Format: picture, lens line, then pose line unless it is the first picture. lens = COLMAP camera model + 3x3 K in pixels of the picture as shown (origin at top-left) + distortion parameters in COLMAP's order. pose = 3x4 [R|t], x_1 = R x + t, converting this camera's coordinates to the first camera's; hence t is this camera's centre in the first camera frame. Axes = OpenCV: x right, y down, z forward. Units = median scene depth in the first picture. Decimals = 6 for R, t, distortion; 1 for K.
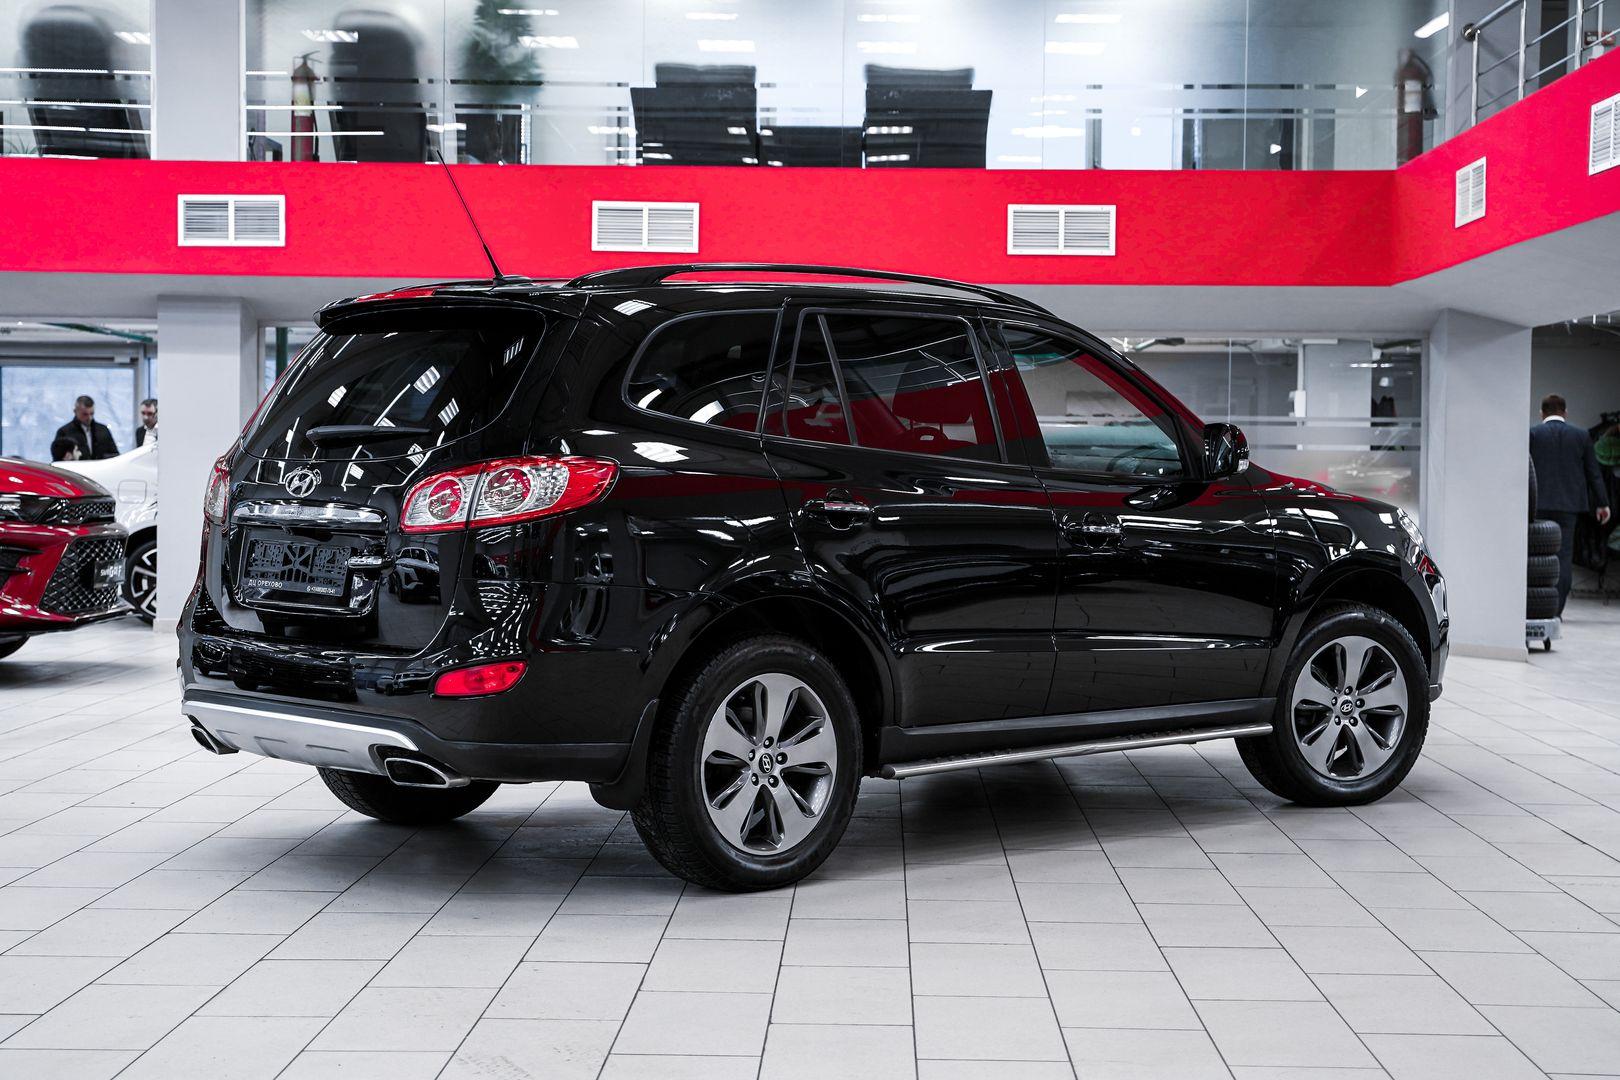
lens RADIAL K [[2430.9, 0, 797.0], [0, 2430.9, 533.5], [0, 0, 1]] dist [0.125719, -0.016625]
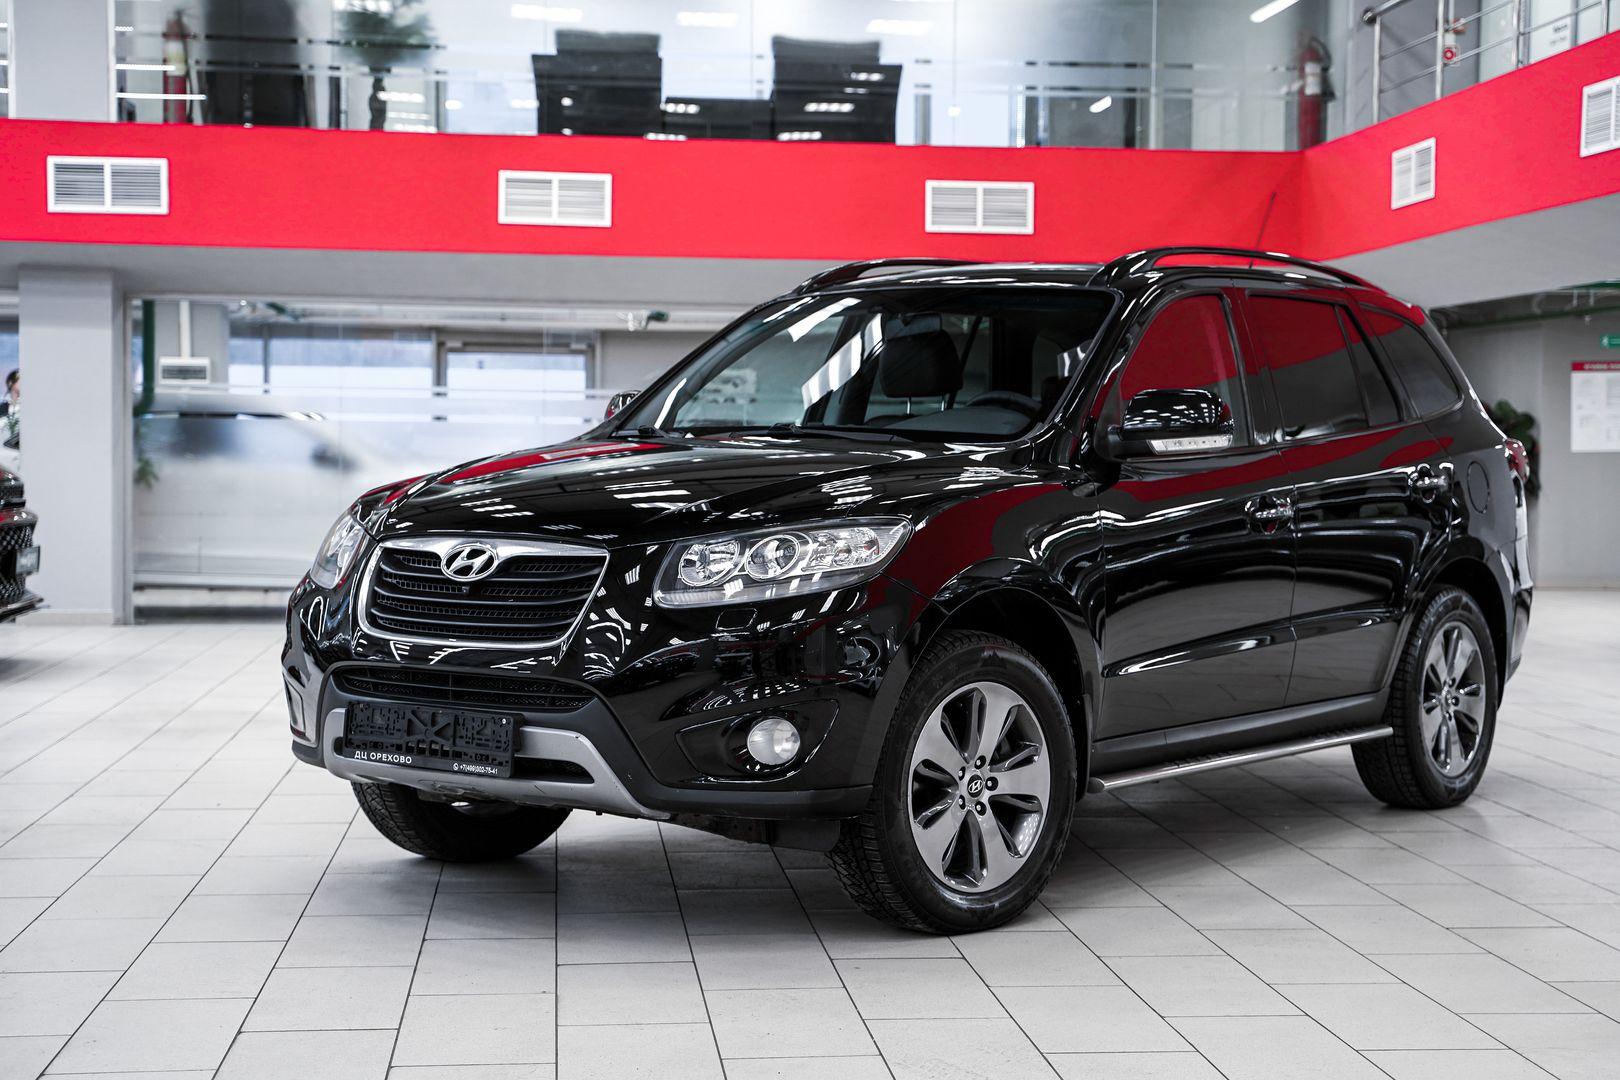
lens RADIAL K [[2454.3, 0, 834.0], [0, 2454.3, 532.4], [0, 0, 1]] dist [0.158121, 0.031915]
pose [[0.990879, -0.007017, 0.134574, -0.082054], [0.006177, 0.999959, 0.006660, 0.000549], [-0.134615, -0.005768, 0.990881, 0.015328]]
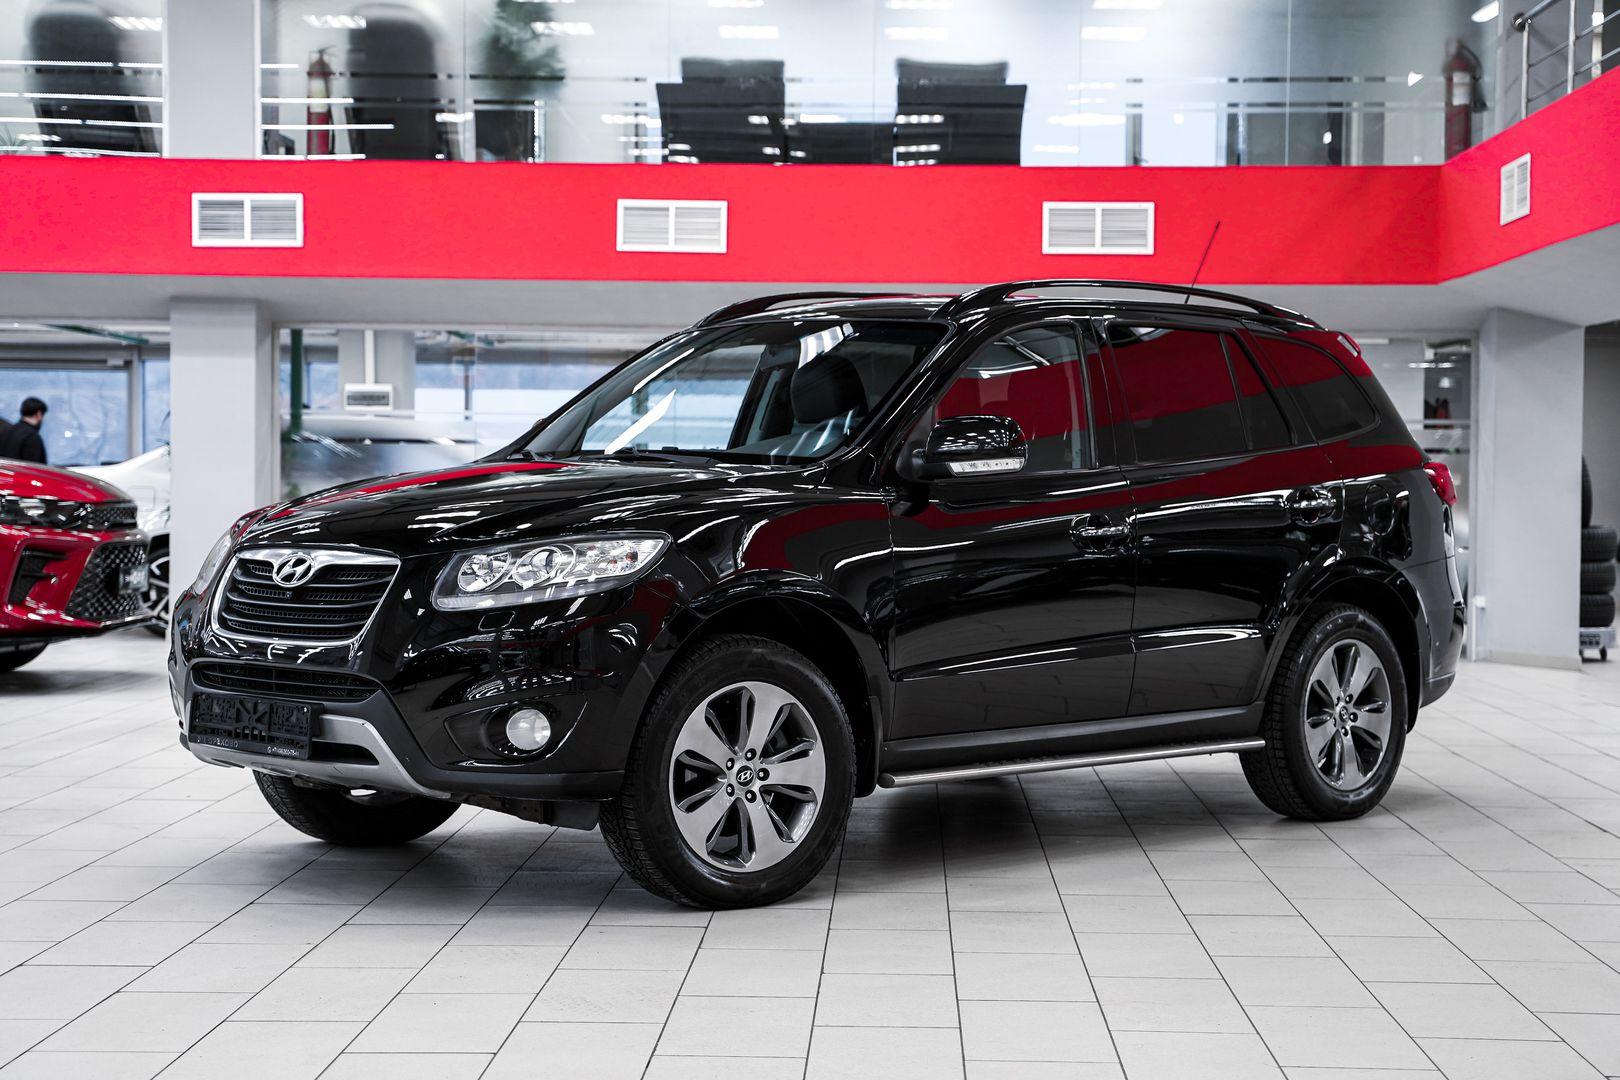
lens RADIAL K [[2625.9, 0, 810.0], [0, 2625.9, 540.0], [0, 0, 1]] dist [0.176117, 0.115866]
pose [[0.999994, -0.001786, -0.002843, -0.003906], [0.001777, 0.999993, -0.003251, 0.003439], [0.002849, 0.003246, 0.999991, -0.053405]]
